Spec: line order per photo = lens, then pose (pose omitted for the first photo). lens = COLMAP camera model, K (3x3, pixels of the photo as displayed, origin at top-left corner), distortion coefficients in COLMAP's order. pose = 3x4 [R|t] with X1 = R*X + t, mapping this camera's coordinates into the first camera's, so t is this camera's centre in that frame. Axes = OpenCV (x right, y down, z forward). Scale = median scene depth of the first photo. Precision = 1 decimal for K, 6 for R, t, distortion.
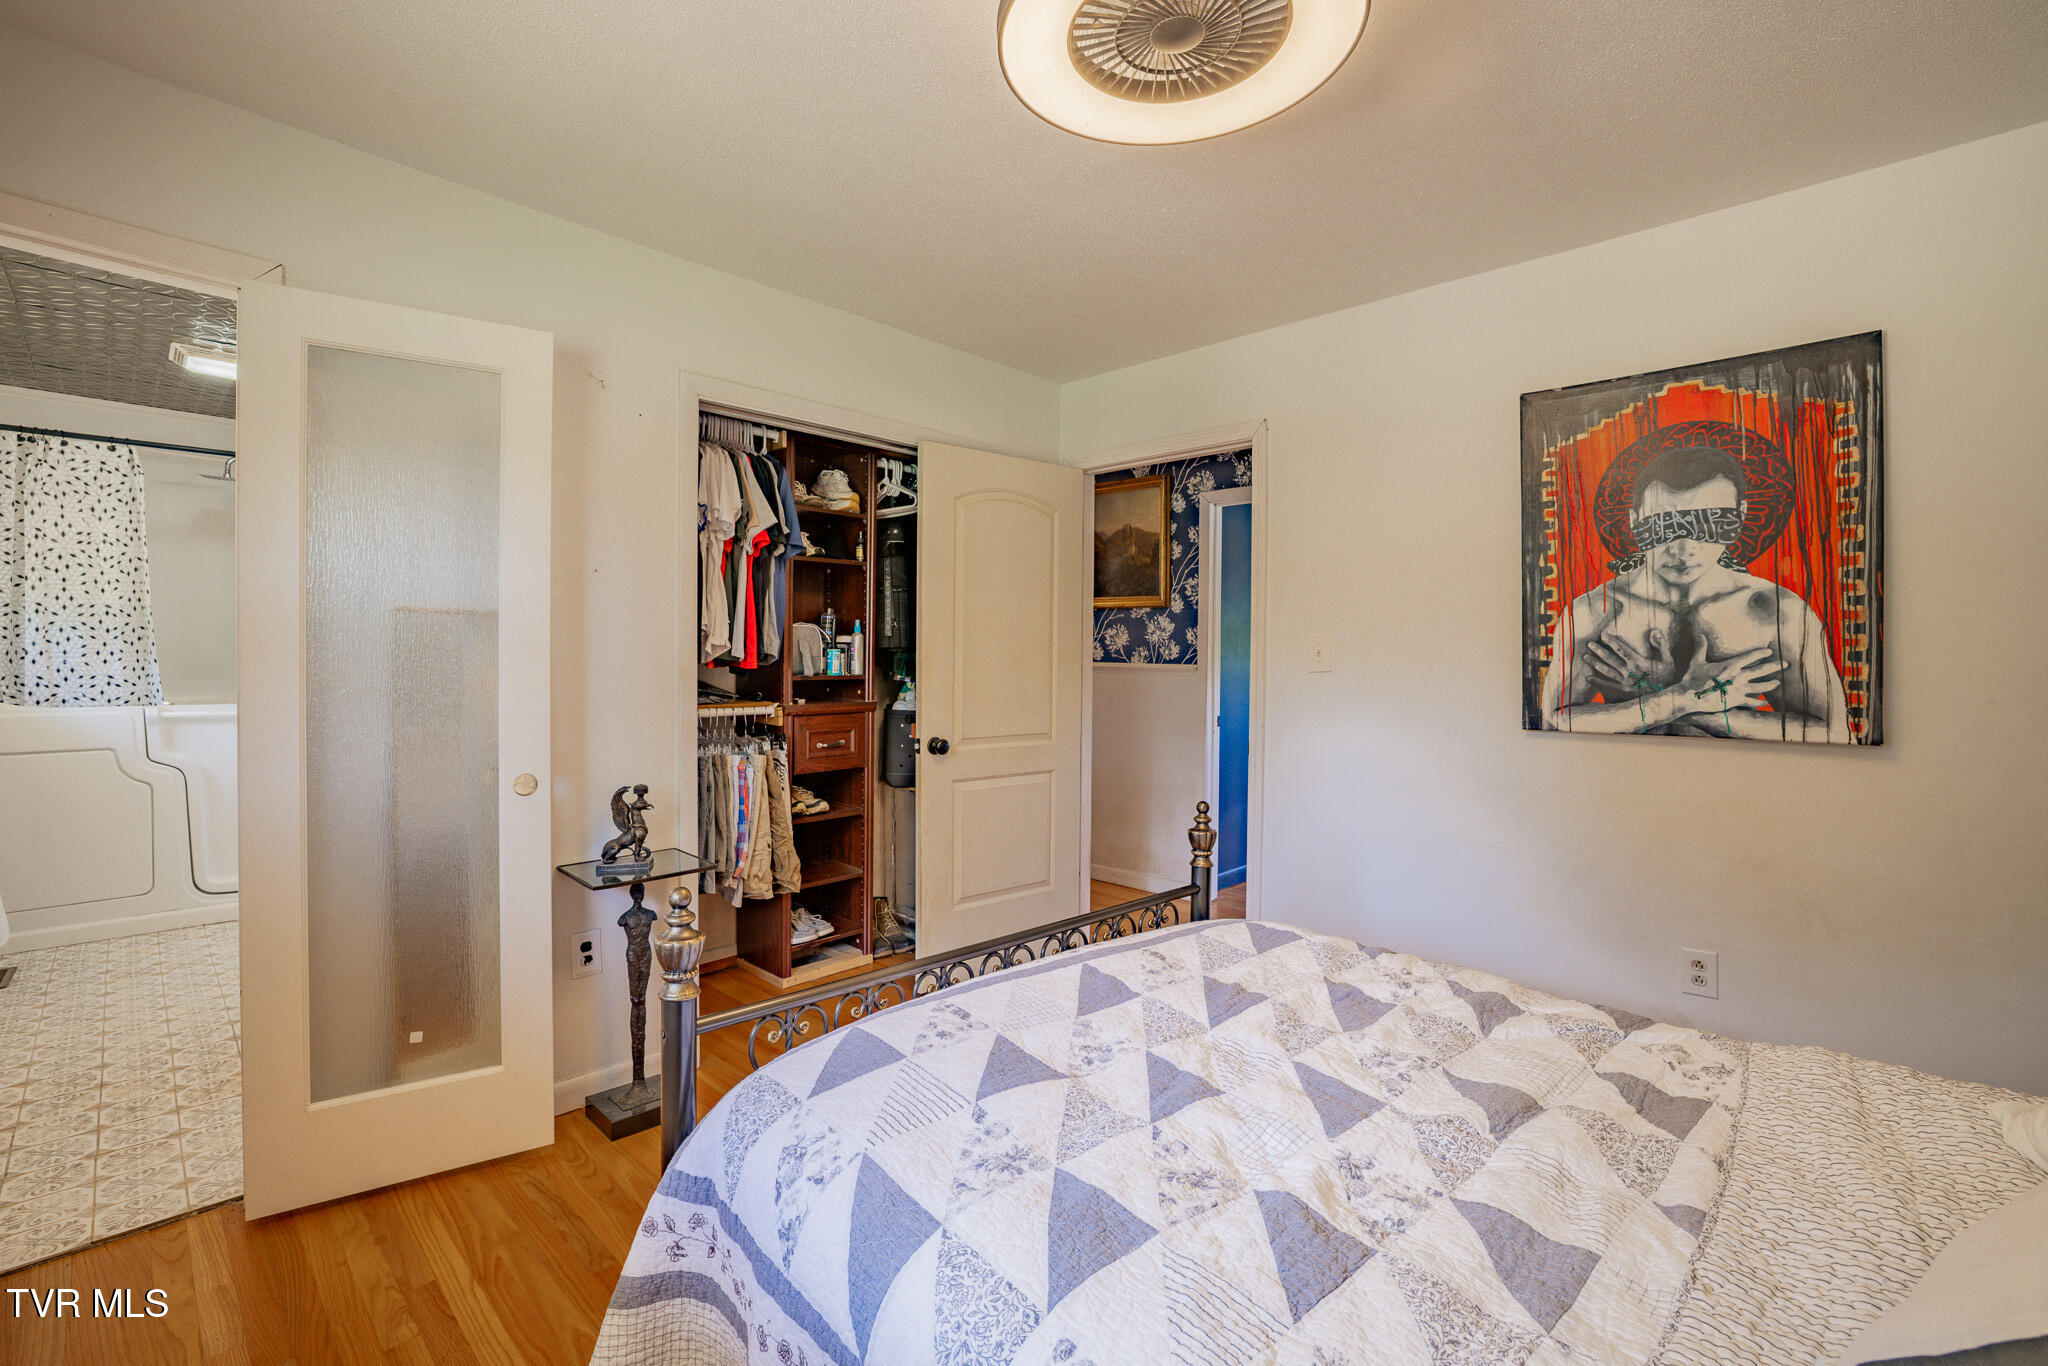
lens RADIAL K [[919.3, 0, 1033.4], [0, 919.3, 675.5], [0, 0, 1]] dist [0.007615, 0.003389]
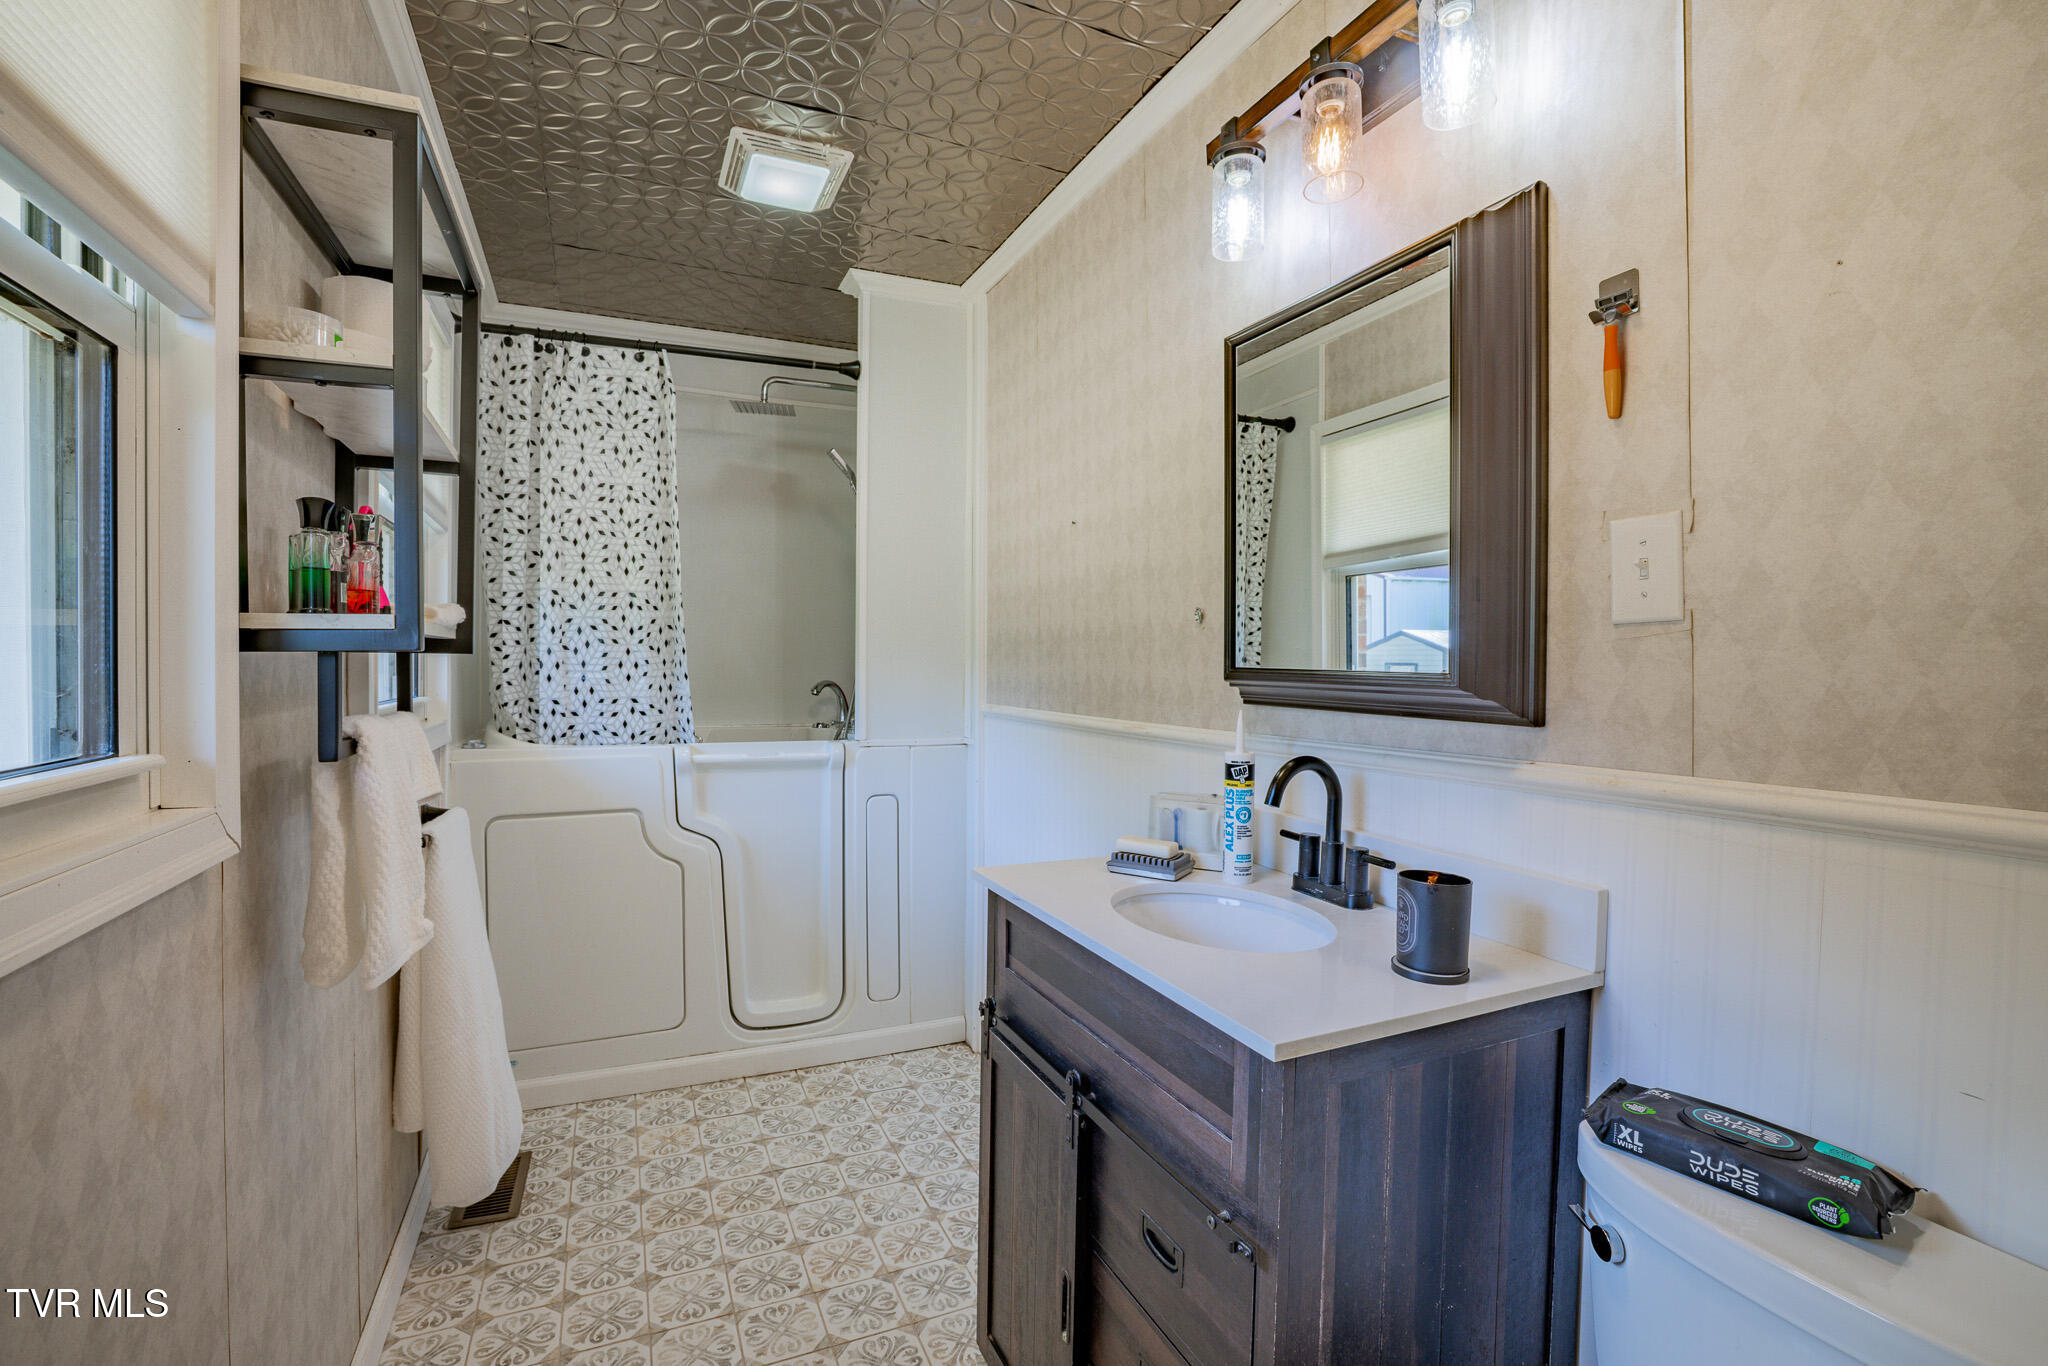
lens RADIAL K [[919.3, 0, 1013.4], [0, 919.3, 681.3], [0, 0, 1]] dist [0.007615, 0.003389]
pose [[0.940865, 0.001322, -0.338779, -0.521250], [-0.003638, 0.999974, -0.006201, -0.009254], [0.338762, 0.007067, 0.940845, 0.477494]]
